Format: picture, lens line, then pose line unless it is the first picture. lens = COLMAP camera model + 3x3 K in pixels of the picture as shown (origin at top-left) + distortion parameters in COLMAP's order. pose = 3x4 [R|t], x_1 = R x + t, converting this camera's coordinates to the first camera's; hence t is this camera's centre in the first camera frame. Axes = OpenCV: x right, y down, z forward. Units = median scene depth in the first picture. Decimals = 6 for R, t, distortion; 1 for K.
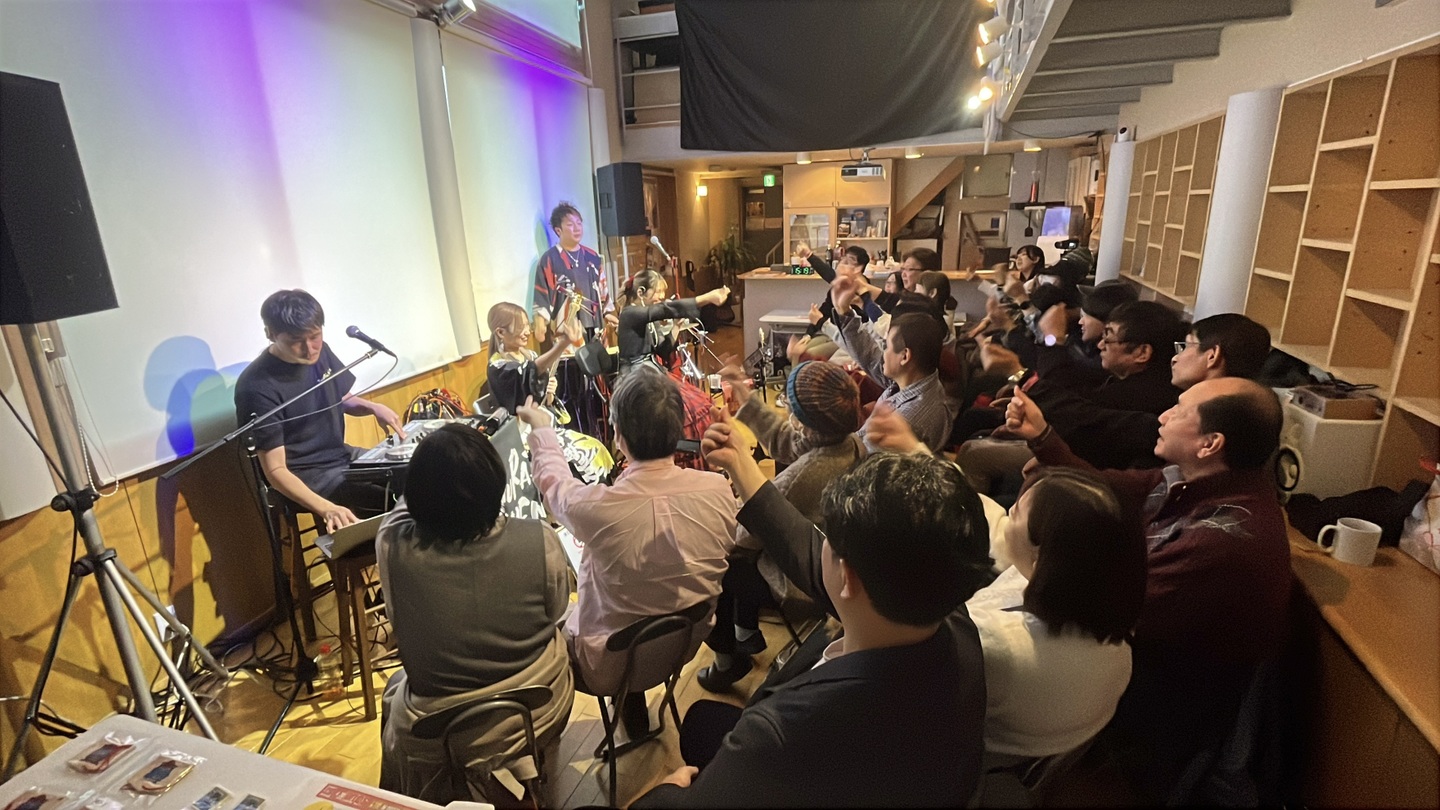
lens RADIAL K [[662.1, 0, 719.9], [0, 662.1, 410.8], [0, 0, 1]] dist [-0.007440, 0.000904]
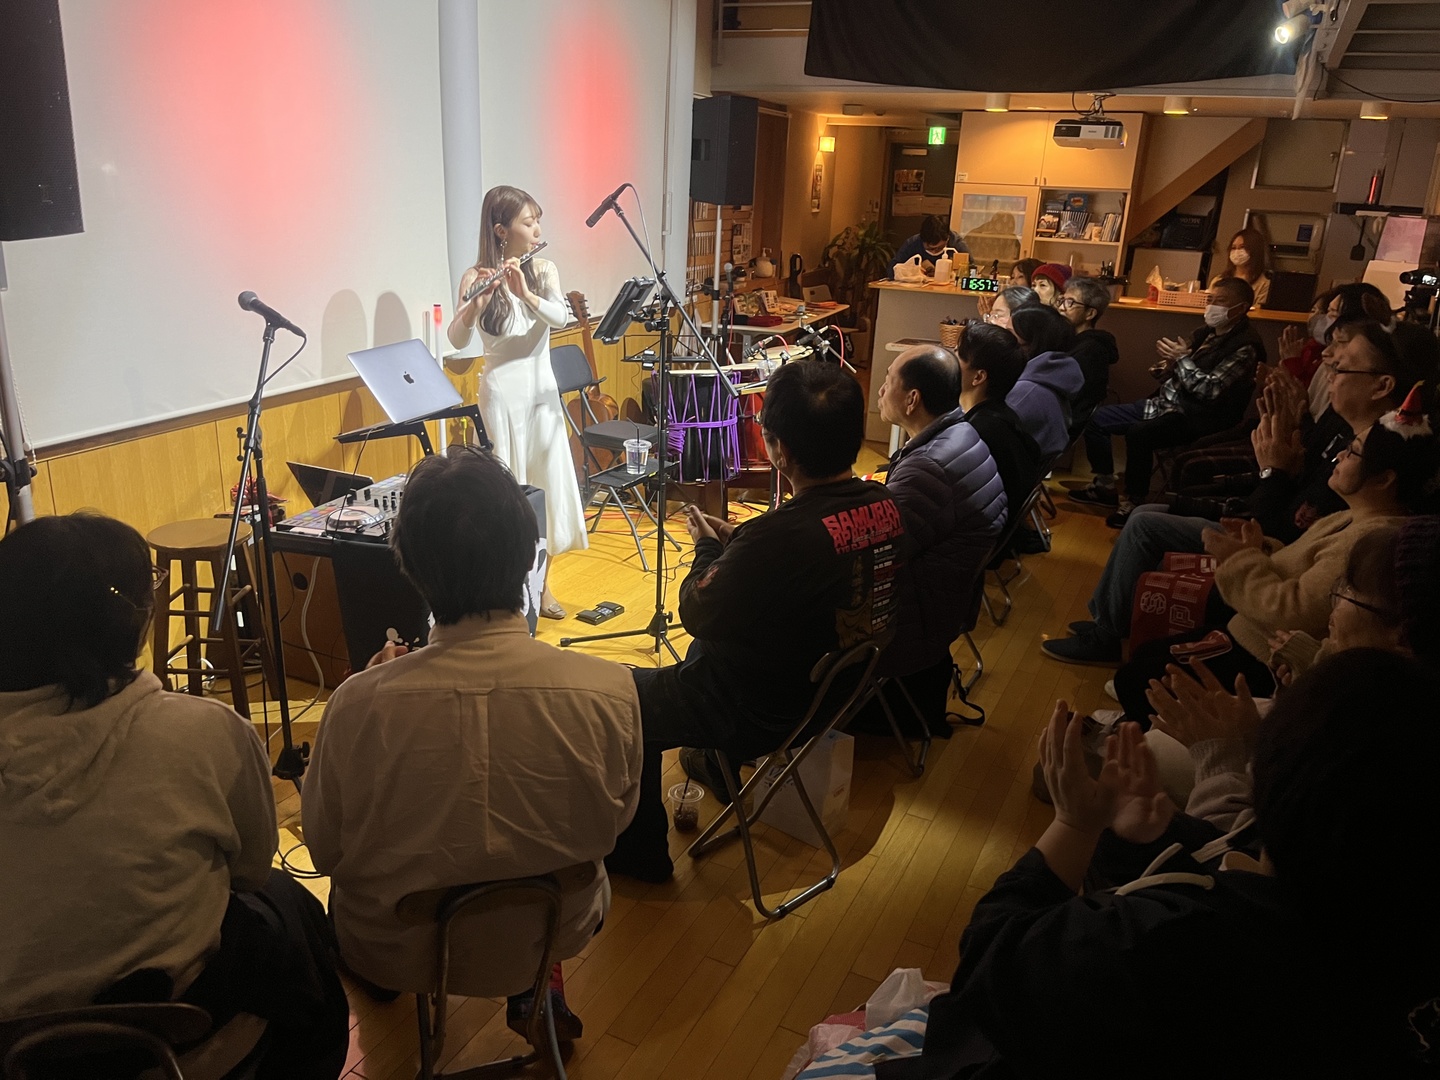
lens RADIAL K [[1075.8, 0, 708.4], [0, 1075.8, 548.6], [0, 0, 1]] dist [0.032062, -0.034541]
pose [[0.989606, 0.112017, -0.090175, -0.005025], [-0.108335, 0.993107, 0.044752, 0.023275], [0.094566, -0.034518, 0.994920, -0.067244]]
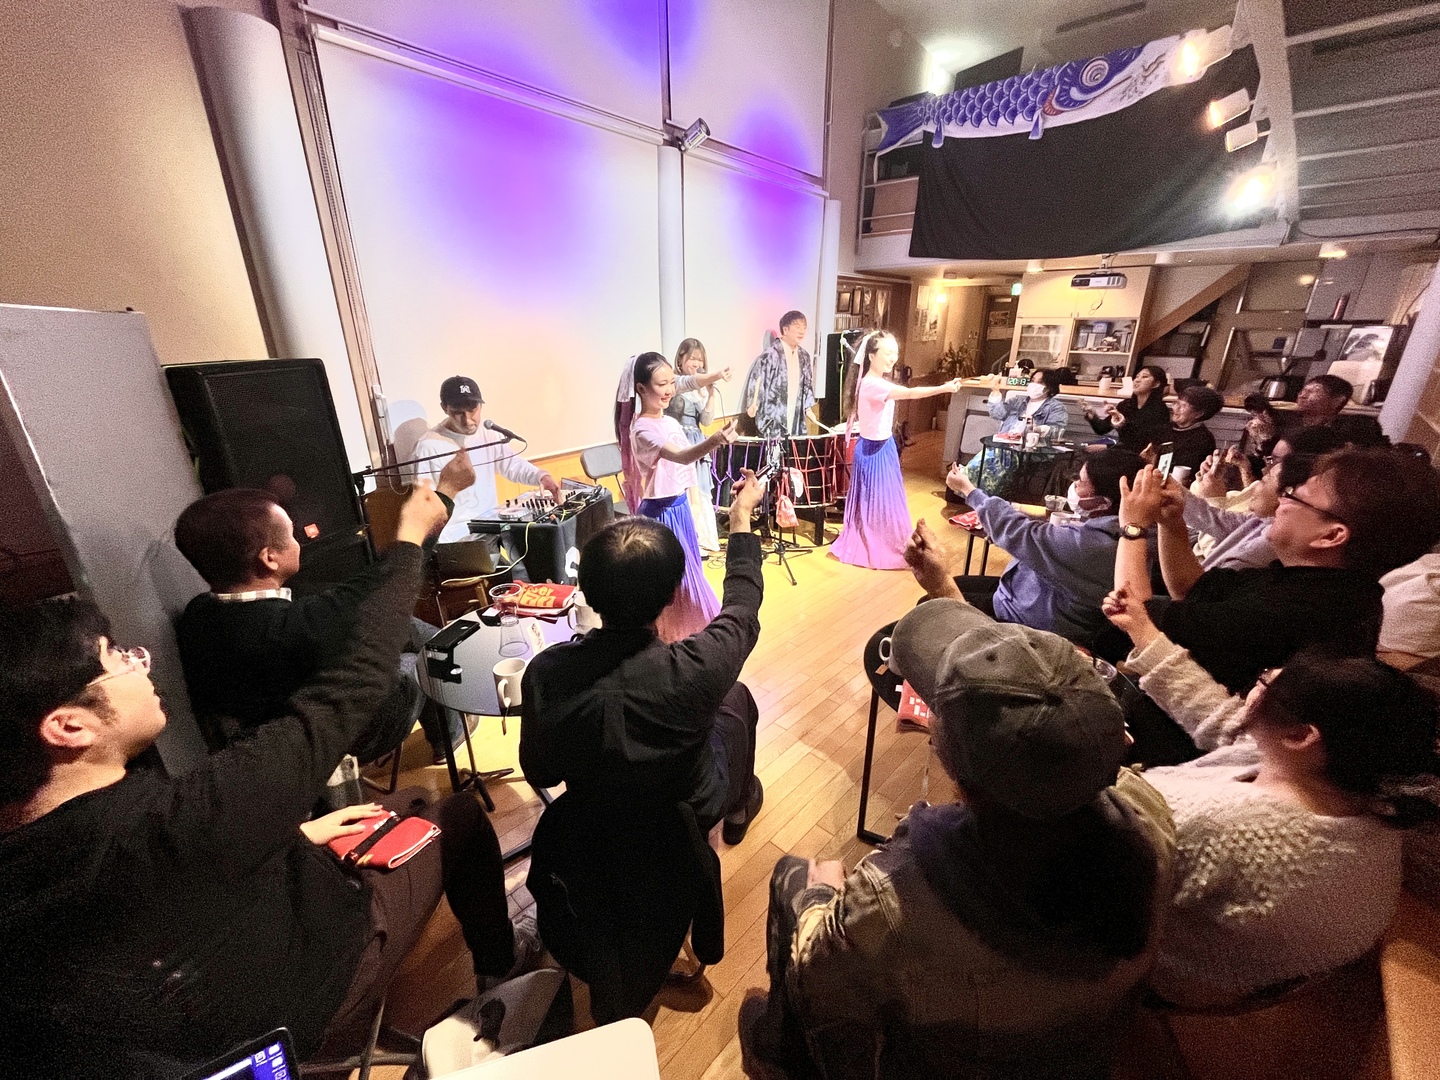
lens RADIAL K [[578.3, 0, 723.5], [0, 578.3, 539.5], [0, 0, 1]] dist [-0.000556, 0.000243]
pose [[0.917087, 0.170251, -0.360508, 0.080643], [-0.141962, 0.984419, 0.103762, -0.005803], [0.372557, -0.043981, 0.926967, 0.015024]]
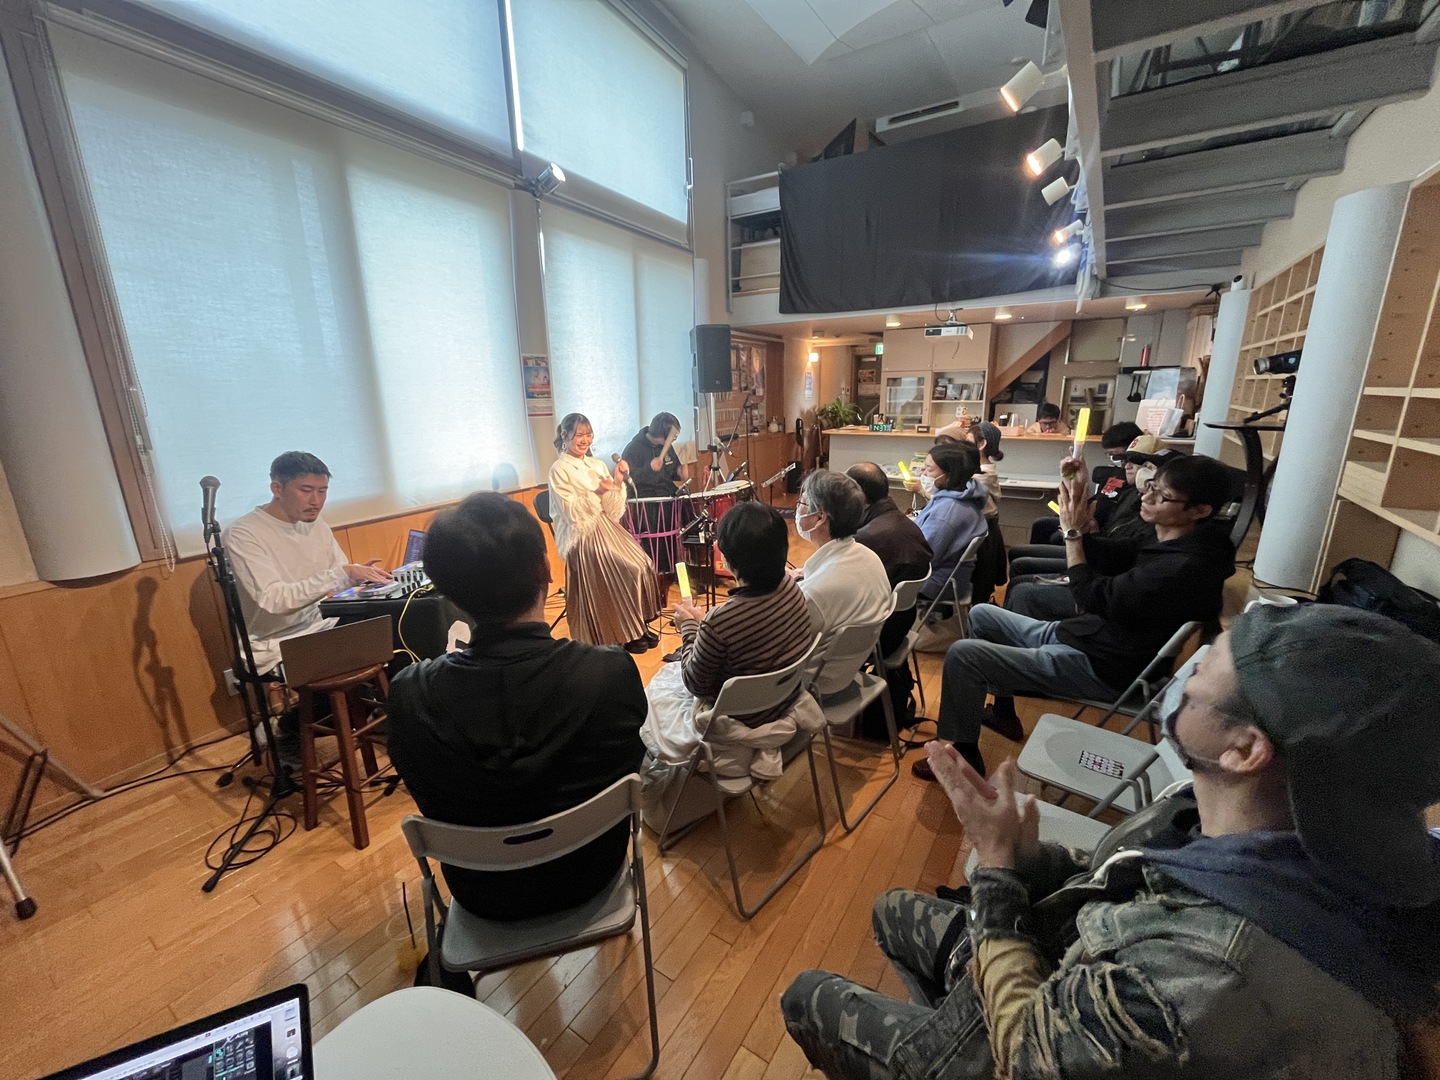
lens RADIAL K [[578.3, 0, 719.4], [0, 578.3, 542.4], [0, 0, 1]] dist [-0.000556, 0.000243]
pose [[0.972768, 0.076833, -0.218678, 0.086662], [-0.082246, 0.996488, -0.015748, 0.003576], [0.216700, 0.033305, 0.975670, 0.061108]]
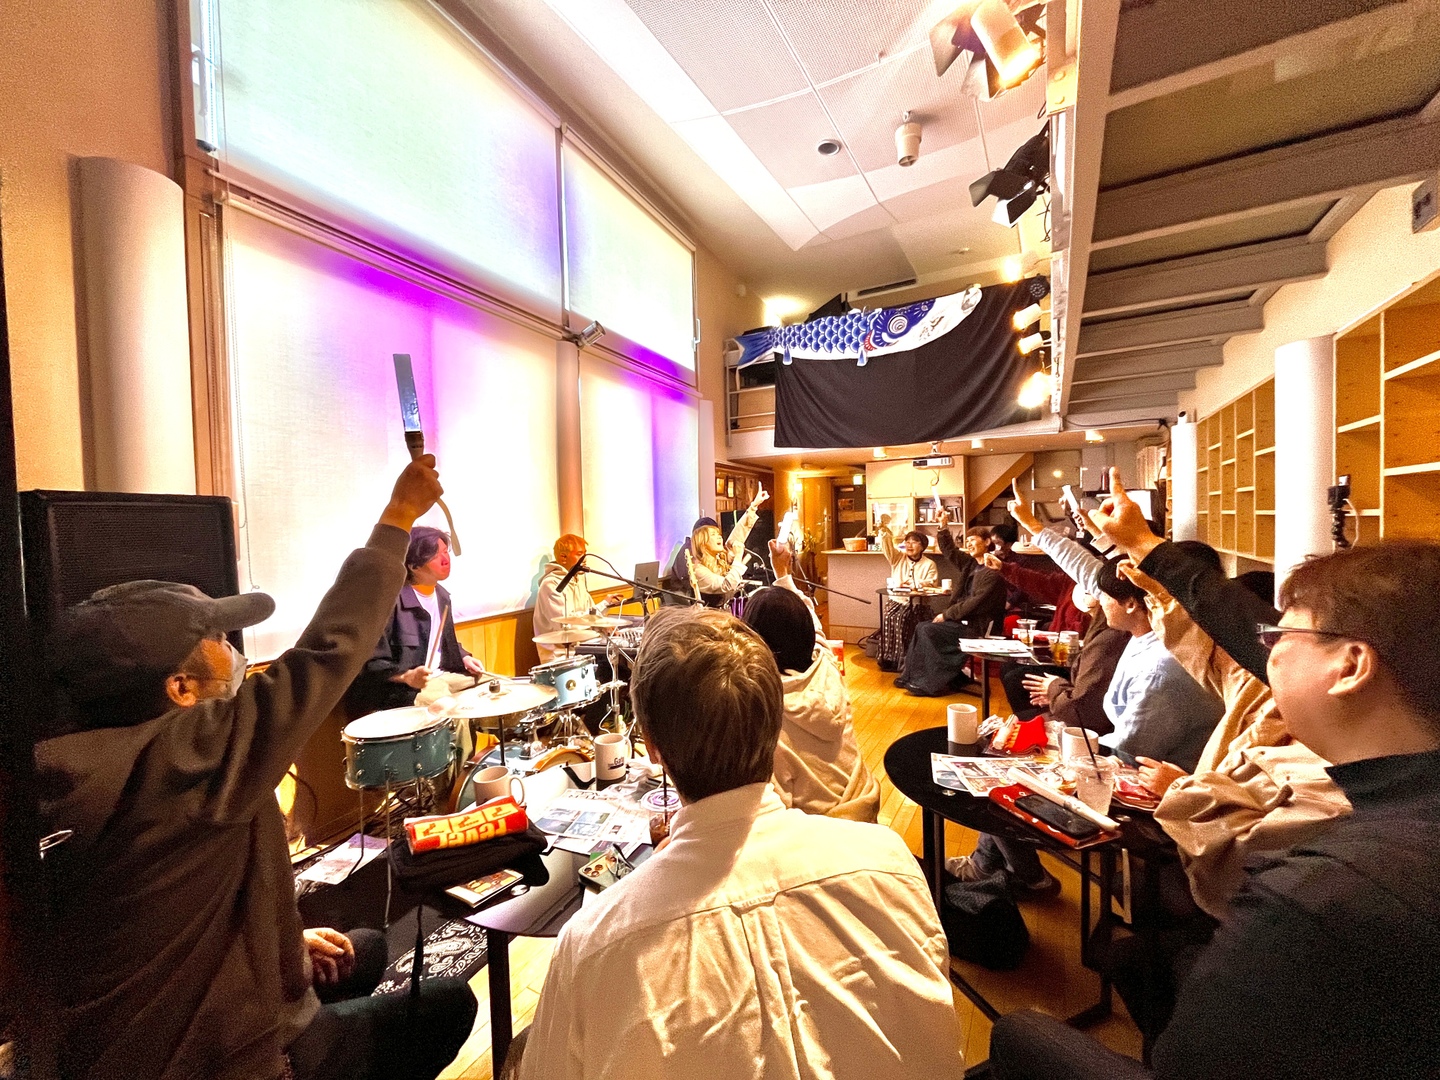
lens RADIAL K [[578.3, 0, 724.3], [0, 578.3, 545.4], [0, 0, 1]] dist [-0.000556, 0.000243]
pose [[0.985126, 0.014121, -0.171251, 0.033636], [-0.055014, 0.970077, -0.236481, 0.028914], [0.162787, 0.242385, 0.956426, 0.028784]]
